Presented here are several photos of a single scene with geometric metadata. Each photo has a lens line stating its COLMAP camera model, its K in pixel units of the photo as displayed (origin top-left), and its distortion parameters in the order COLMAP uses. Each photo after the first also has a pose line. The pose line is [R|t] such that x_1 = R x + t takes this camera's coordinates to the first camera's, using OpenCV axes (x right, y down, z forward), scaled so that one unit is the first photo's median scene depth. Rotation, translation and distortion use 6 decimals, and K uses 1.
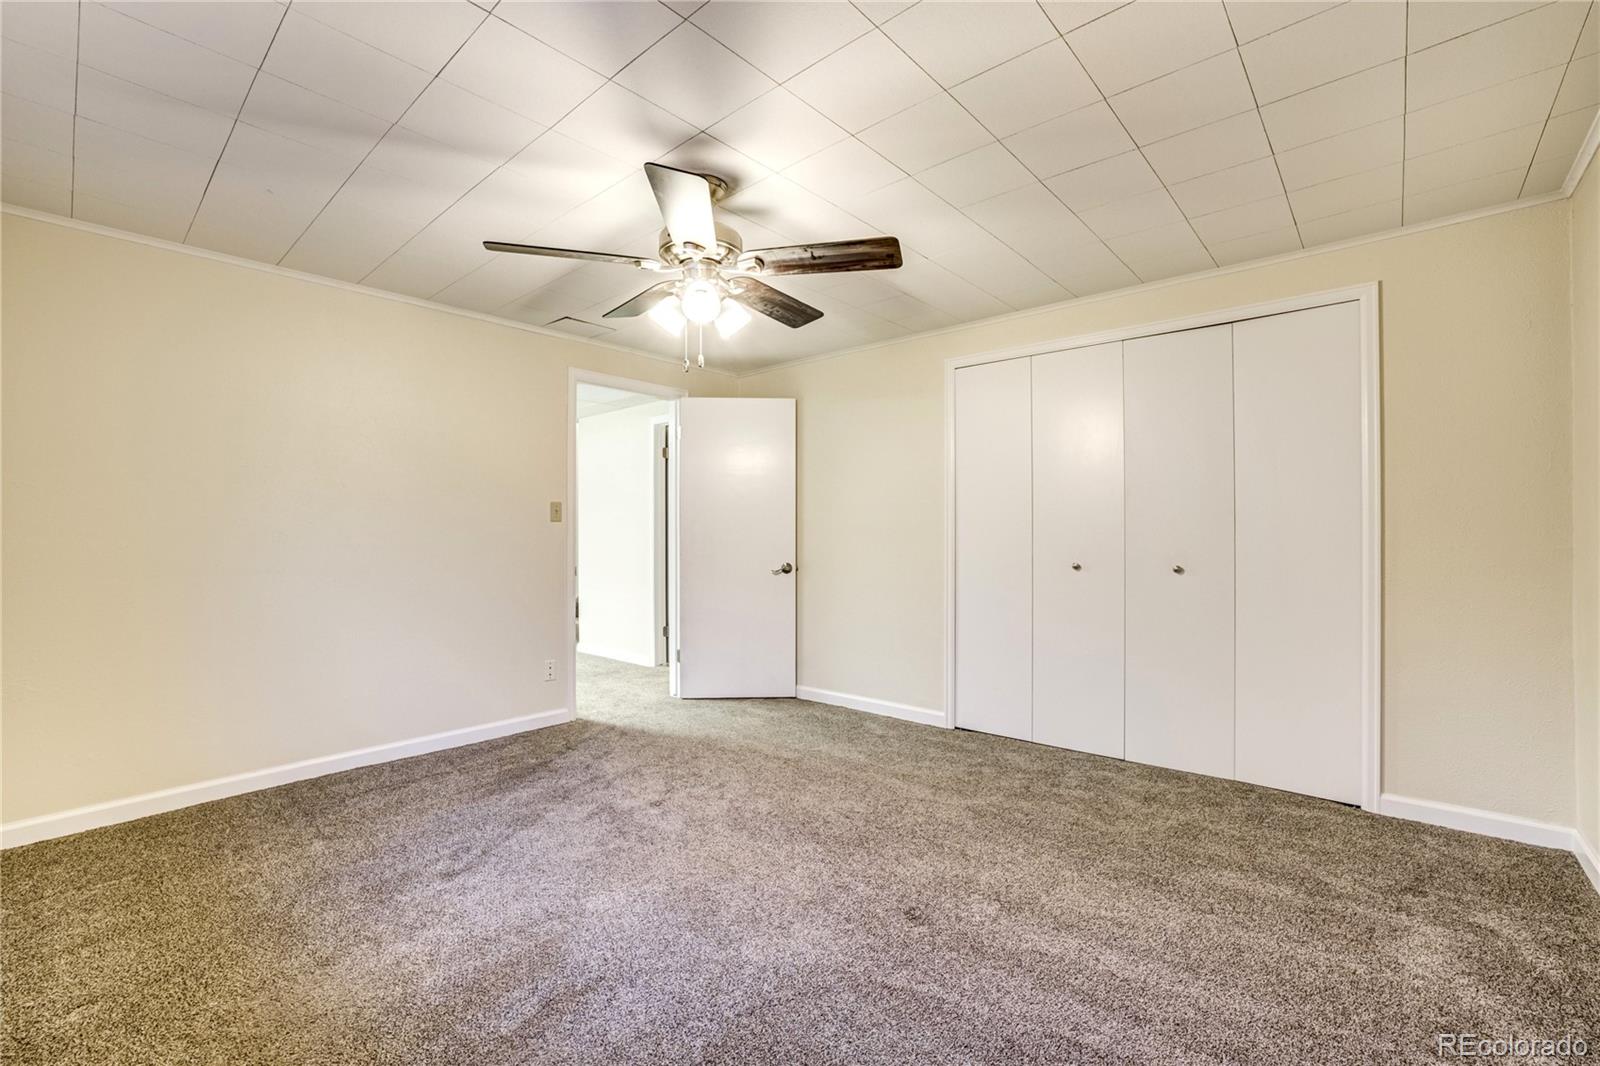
lens RADIAL K [[684.3, 0, 801.9], [0, 684.3, 537.4], [0, 0, 1]] dist [-0.020224, 0.000828]
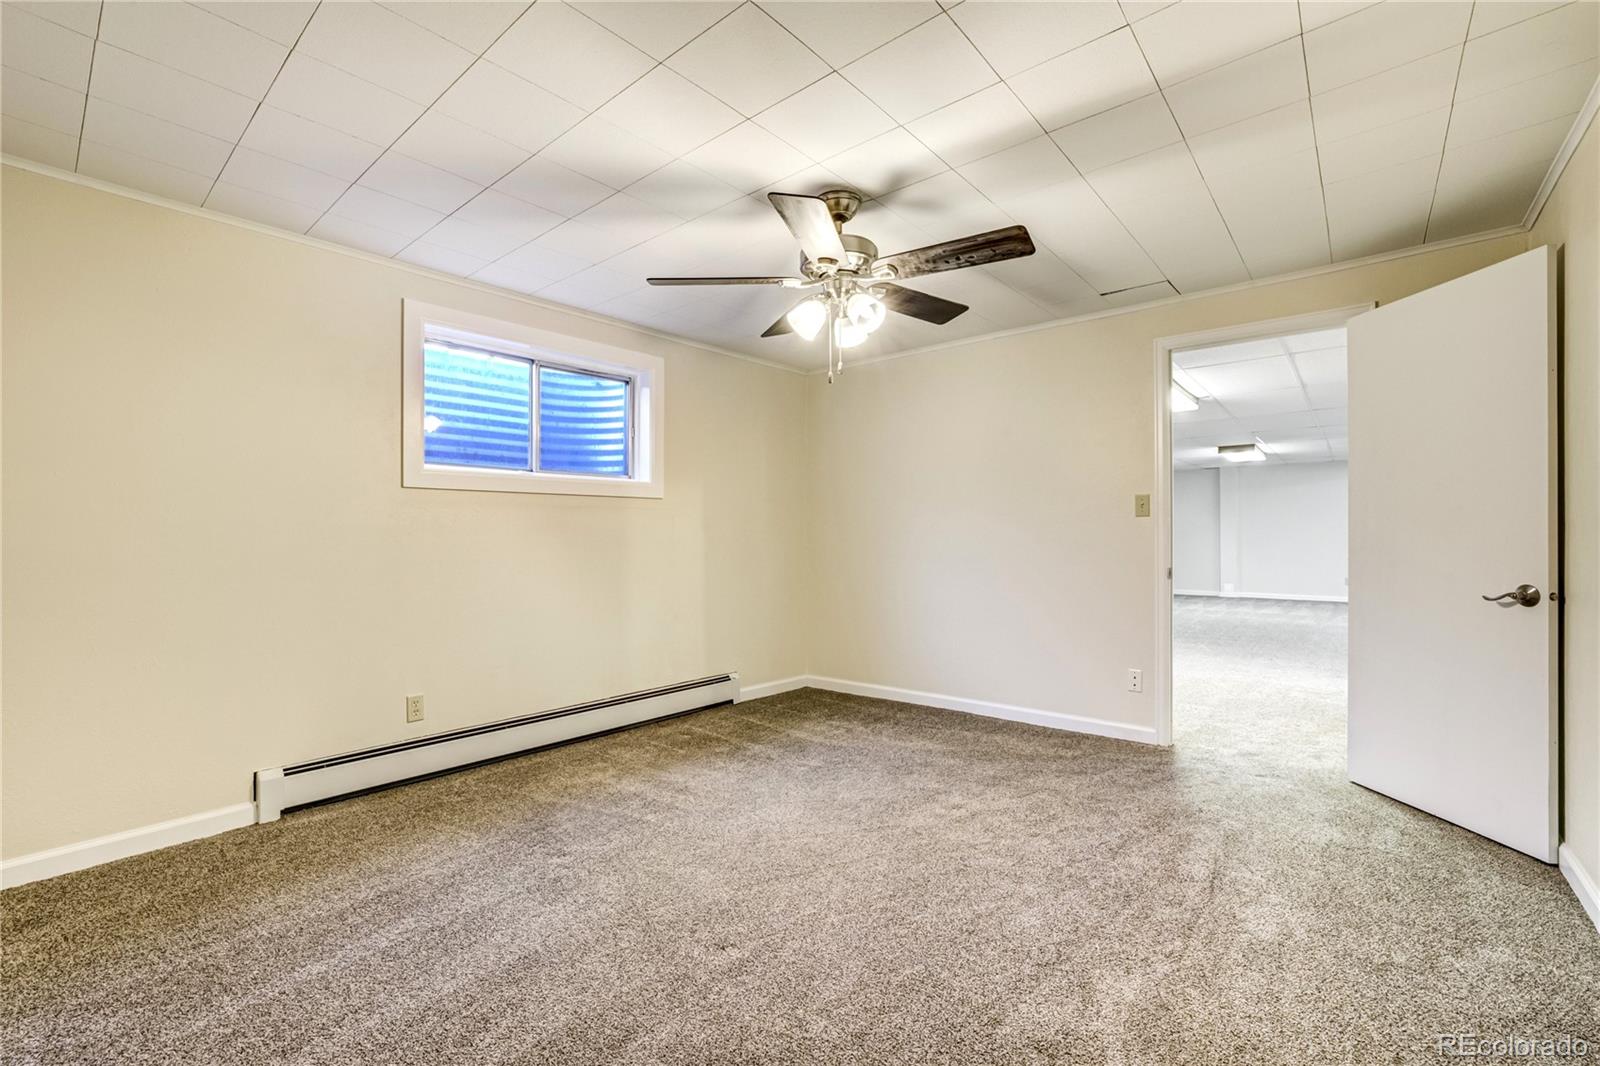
lens RADIAL K [[684.3, 0, 801.9], [0, 684.3, 537.4], [0, 0, 1]] dist [-0.020224, 0.000828]
pose [[0.026642, -0.000696, -0.999645, 0.563439], [0.000146, 1.000000, -0.000693, 0.005145], [0.999645, -0.000128, 0.026642, 0.569339]]
